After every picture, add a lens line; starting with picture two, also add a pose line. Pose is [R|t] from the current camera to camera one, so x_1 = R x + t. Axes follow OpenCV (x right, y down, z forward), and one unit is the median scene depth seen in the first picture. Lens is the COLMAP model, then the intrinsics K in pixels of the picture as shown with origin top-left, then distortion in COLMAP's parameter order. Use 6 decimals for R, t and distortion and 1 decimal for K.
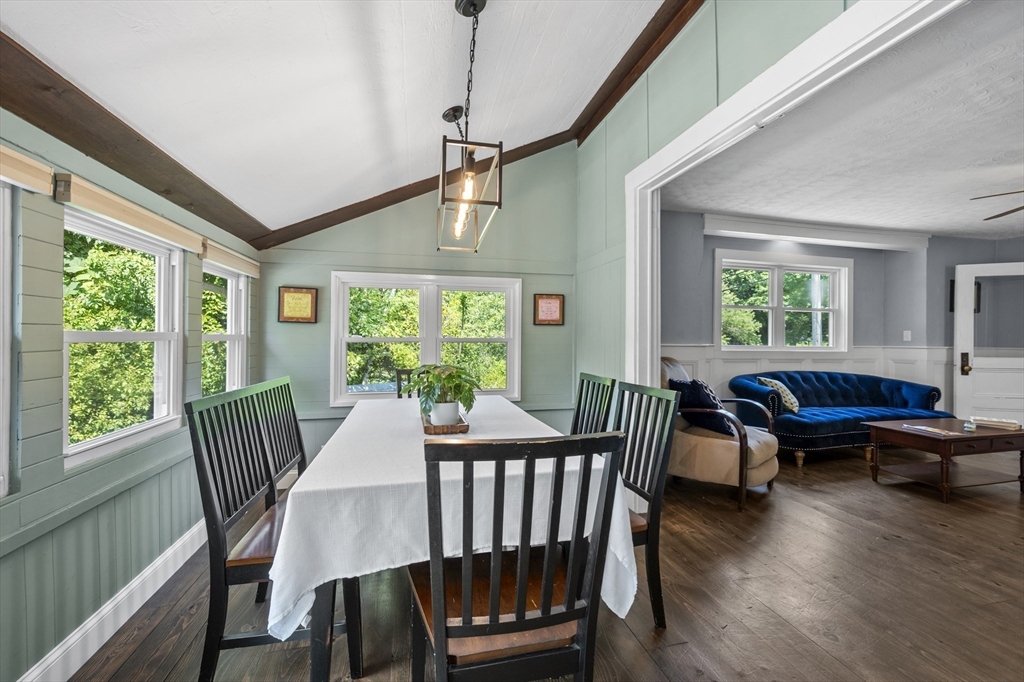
lens RADIAL K [[428.6, 0, 511.3], [0, 428.6, 335.4], [0, 0, 1]] dist [-0.002330, 0.000068]
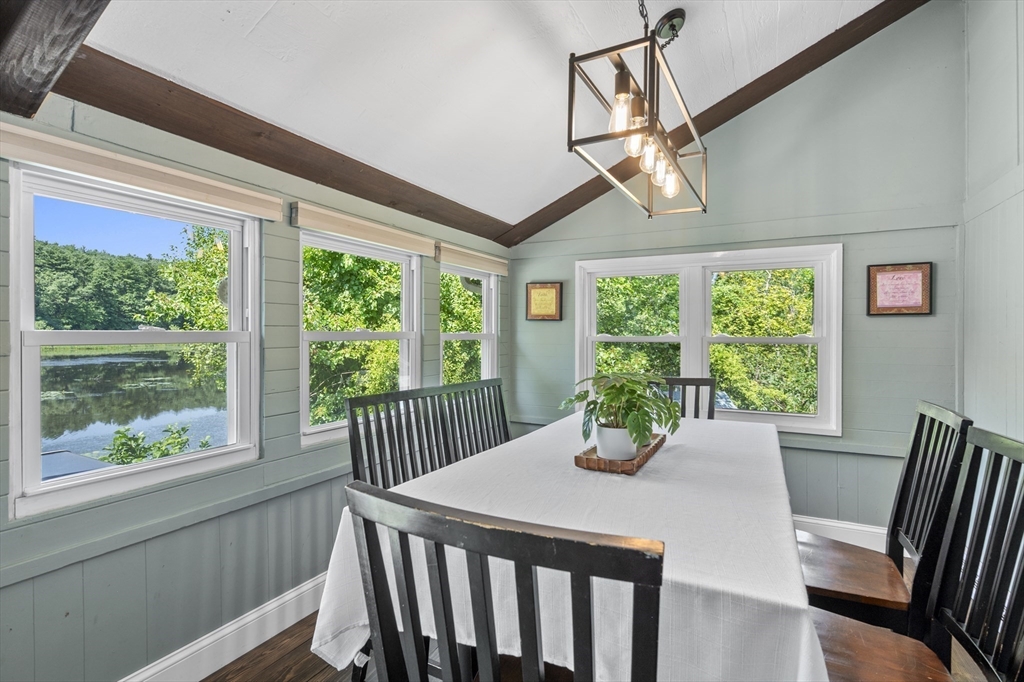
lens RADIAL K [[489.9, 0, 512.2], [0, 489.9, 333.1], [0, 0, 1]] dist [-0.001016, 0.000797]
pose [[0.757829, -0.004841, -0.652436, 0.146819], [0.003768, 0.999988, -0.003043, 0.000735], [0.652443, -0.000152, 0.757838, 0.155123]]
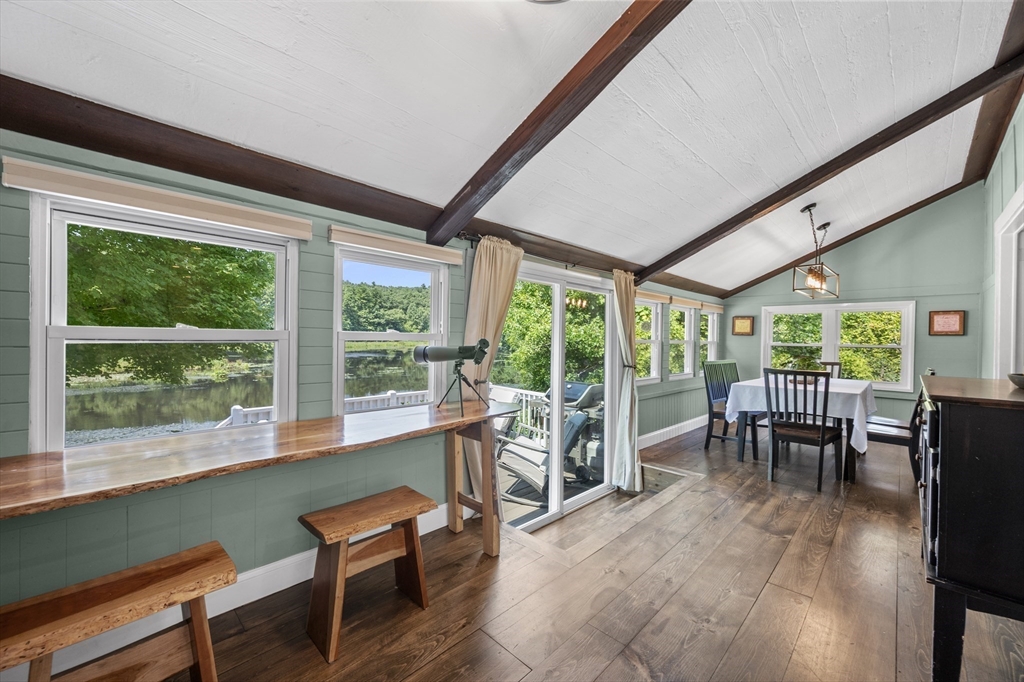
lens RADIAL K [[406.0, 0, 508.8], [0, 406.0, 341.6], [0, 0, 1]] dist [0.000087, 0.000147]
pose [[0.529733, 0.007660, -0.848130, 0.496716], [-0.008792, 0.999955, 0.003540, 0.001954], [0.848119, 0.005582, 0.529777, -0.864080]]
